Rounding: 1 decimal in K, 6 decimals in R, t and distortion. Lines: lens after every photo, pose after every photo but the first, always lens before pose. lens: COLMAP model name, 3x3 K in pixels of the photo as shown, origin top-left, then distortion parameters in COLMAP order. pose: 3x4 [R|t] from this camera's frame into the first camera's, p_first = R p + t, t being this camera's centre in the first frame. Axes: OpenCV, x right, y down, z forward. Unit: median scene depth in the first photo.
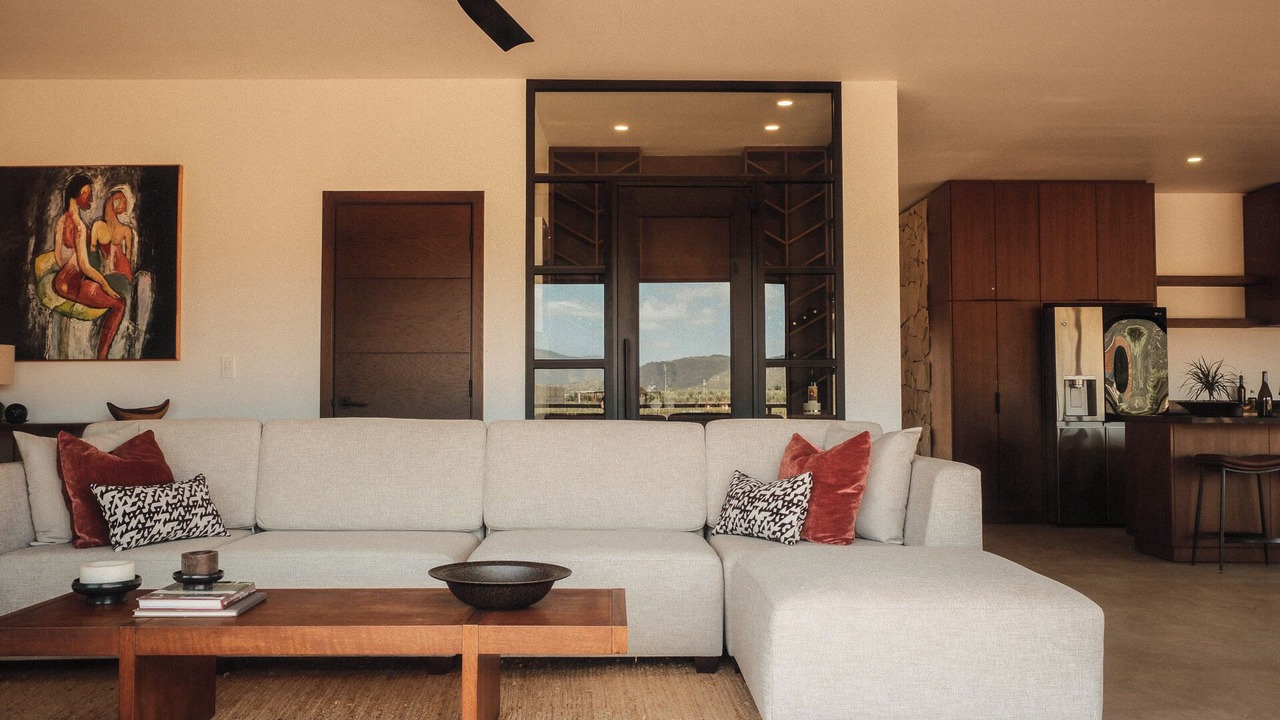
lens RADIAL K [[997.2, 0, 640.0], [0, 997.2, 360.0], [0, 0, 1]] dist [-0.006397, -0.003327]
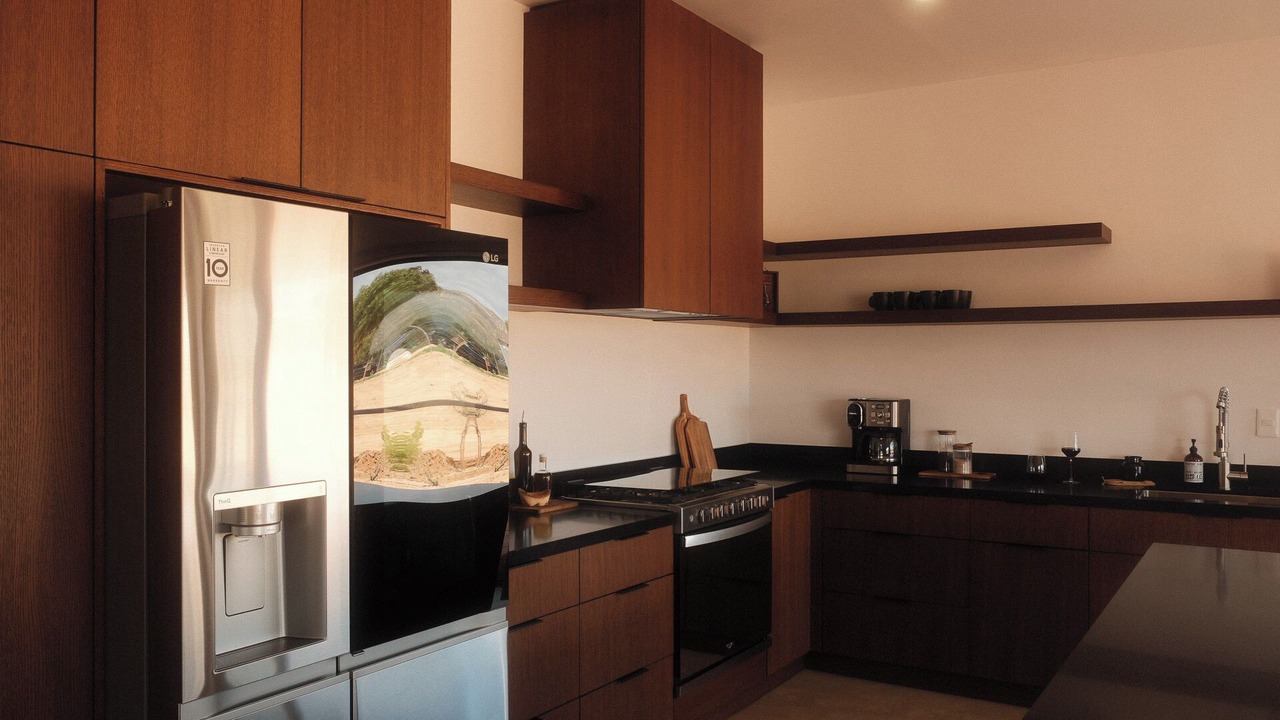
lens RADIAL K [[1020.9, 0, 640.0], [0, 1020.9, 360.0], [0, 0, 1]] dist [-0.250194, -0.001026]
pose [[0.533865, -0.000038, 0.845570, 0.188276], [-0.033006, 0.999237, 0.020883, -0.015060], [-0.844925, -0.039057, 0.533456, 0.516474]]
